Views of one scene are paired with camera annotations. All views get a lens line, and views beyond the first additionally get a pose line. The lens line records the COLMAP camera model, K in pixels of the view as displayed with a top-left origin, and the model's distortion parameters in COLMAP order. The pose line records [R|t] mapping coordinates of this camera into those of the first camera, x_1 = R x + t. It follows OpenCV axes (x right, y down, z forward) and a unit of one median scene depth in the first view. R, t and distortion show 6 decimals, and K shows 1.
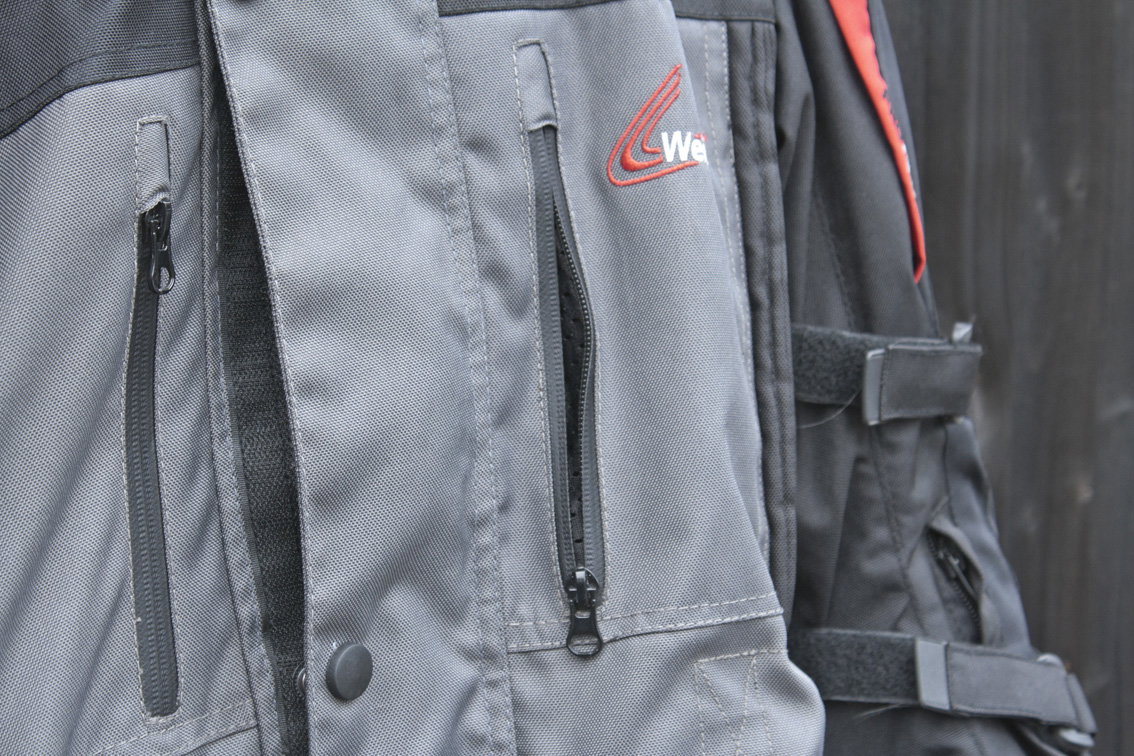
lens RADIAL K [[2870.8, 0, 567.3], [0, 2870.8, 369.5], [0, 0, 1]] dist [0.134361, 0.000000]
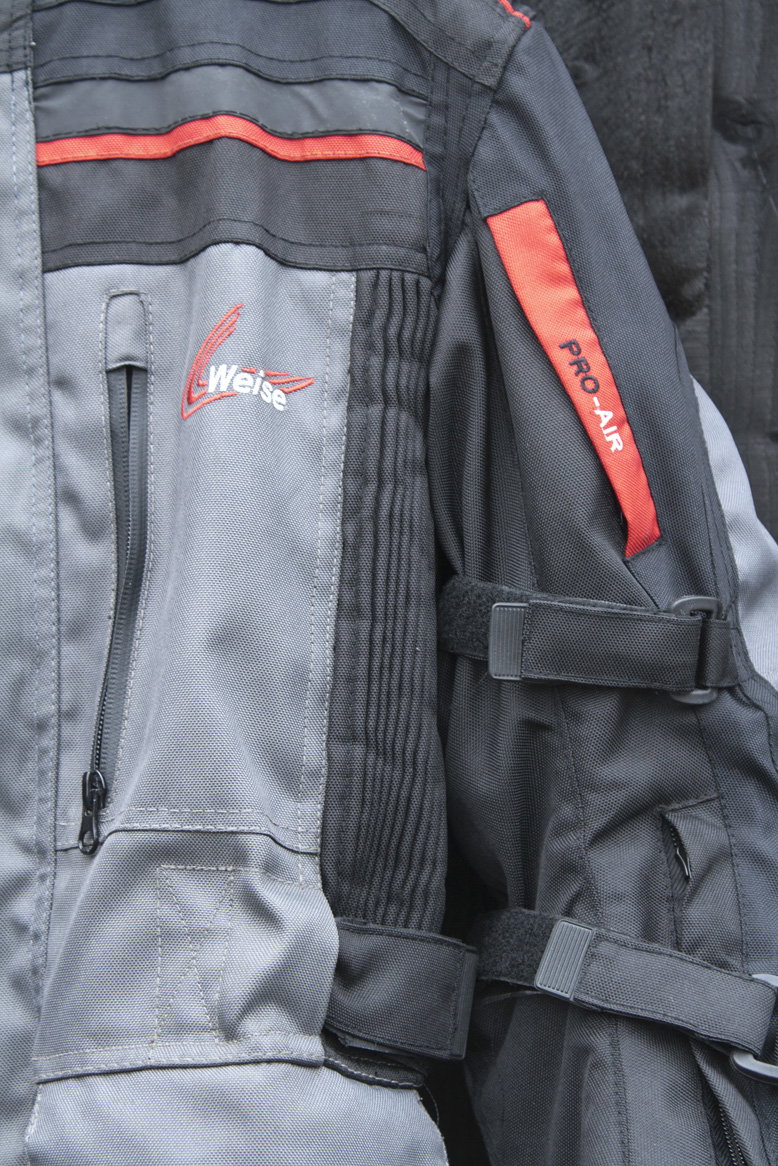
lens RADIAL K [[2951.9, 0, 386.1], [0, 2951.9, 589.3], [0, 0, 1]] dist [0.134361, 0.000000]
pose [[0.646028, -0.028386, -0.762786, 0.906610], [-0.114008, 0.984511, -0.133194, 0.136239], [0.754751, 0.173011, 0.632785, 0.380010]]
